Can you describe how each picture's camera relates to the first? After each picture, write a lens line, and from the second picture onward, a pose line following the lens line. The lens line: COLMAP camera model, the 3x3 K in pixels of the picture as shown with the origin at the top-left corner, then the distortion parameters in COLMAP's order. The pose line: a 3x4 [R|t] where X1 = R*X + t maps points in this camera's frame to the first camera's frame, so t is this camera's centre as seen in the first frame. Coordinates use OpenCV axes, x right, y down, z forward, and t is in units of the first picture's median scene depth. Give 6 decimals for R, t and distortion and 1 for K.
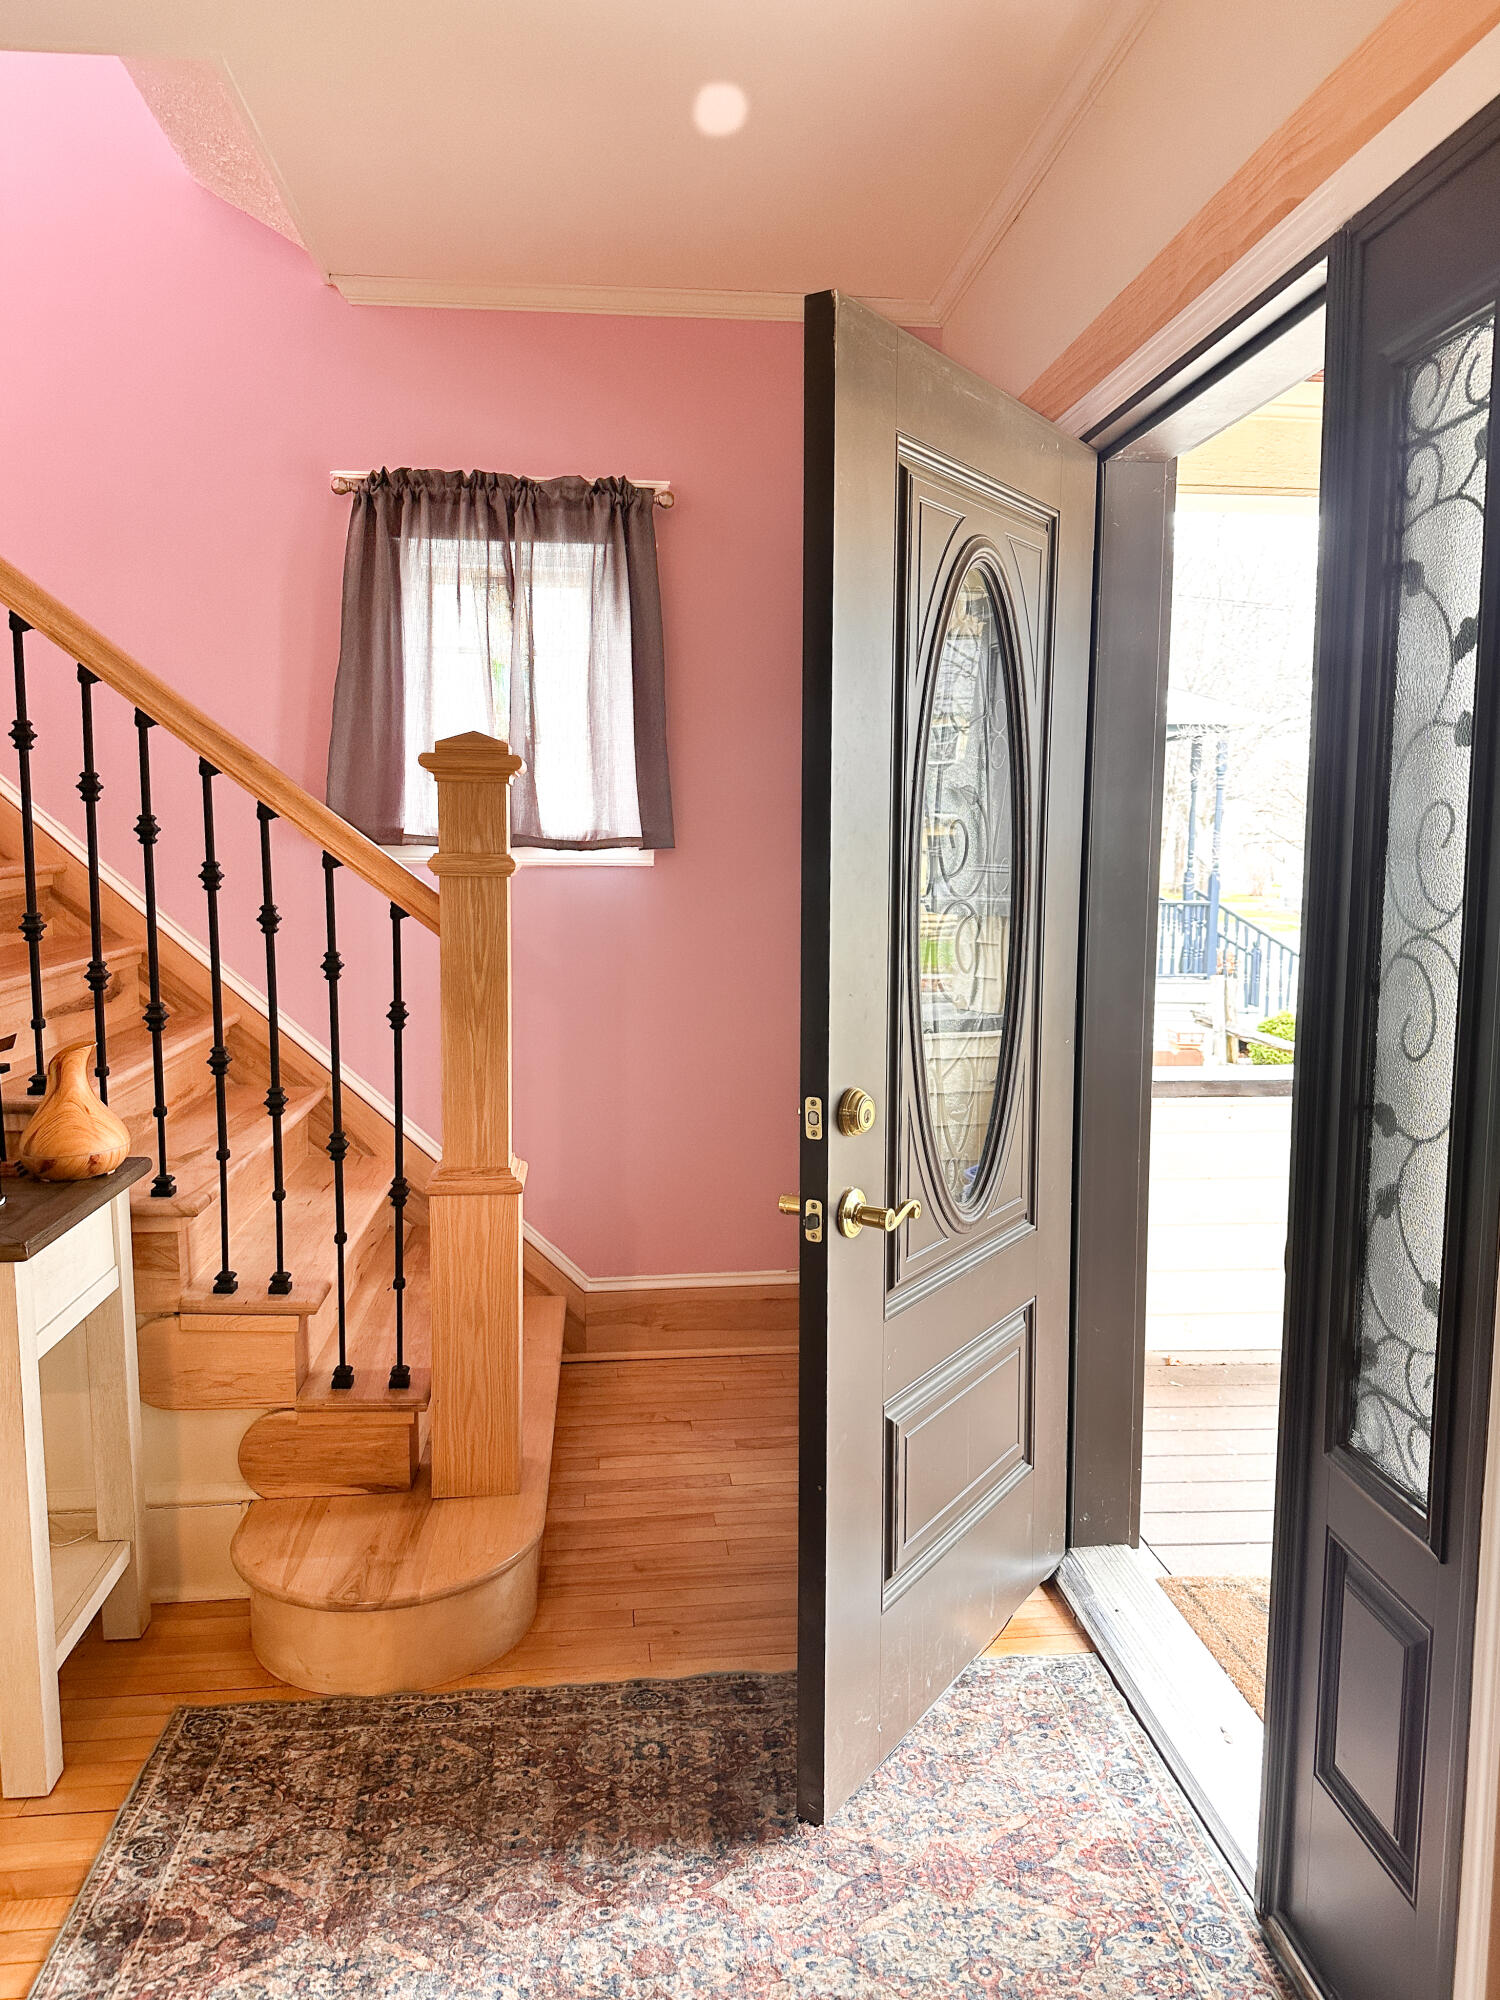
lens RADIAL K [[1399.1, 0, 747.1], [0, 1399.1, 991.9], [0, 0, 1]] dist [0.088872, -0.121033]
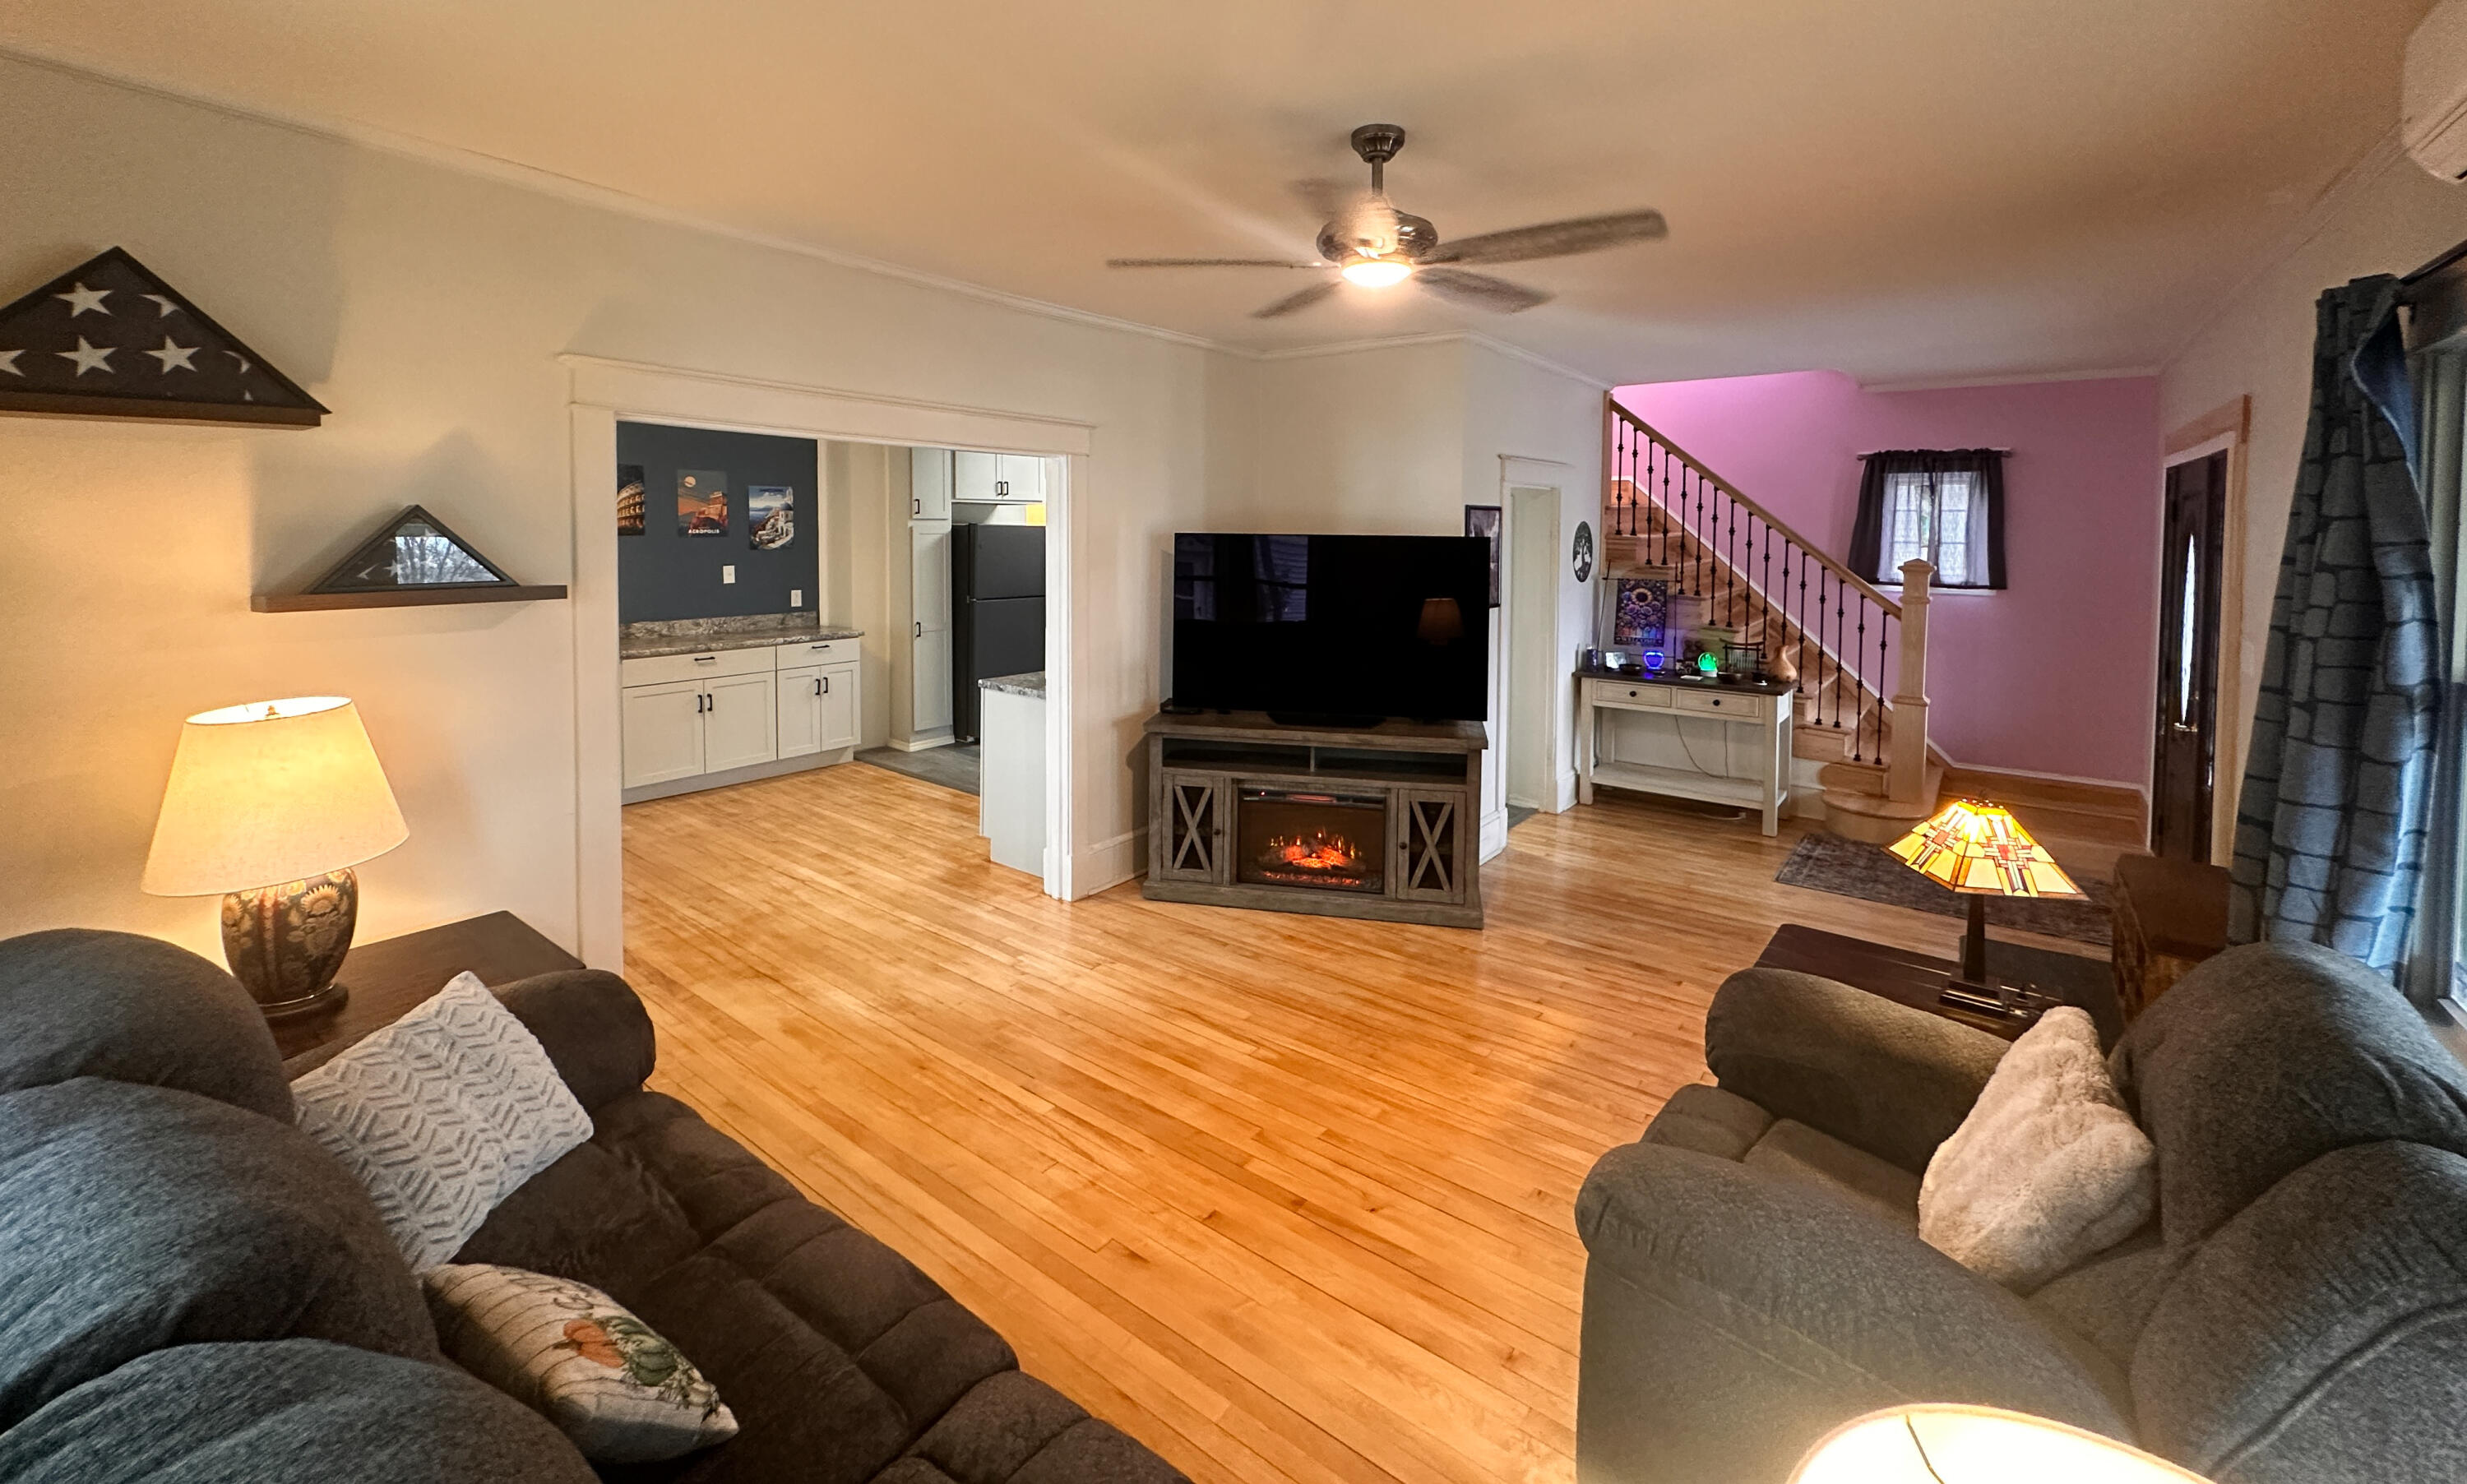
lens RADIAL K [[1009.6, 0, 1229.3], [0, 1009.6, 565.6], [0, 0, 1]] dist [-0.000599, -0.000075]
pose [[0.722423, 0.024838, -0.691005, 0.199540], [-0.079485, 0.995713, -0.047309, 0.049889], [0.686868, 0.089102, 0.721300, -1.310754]]
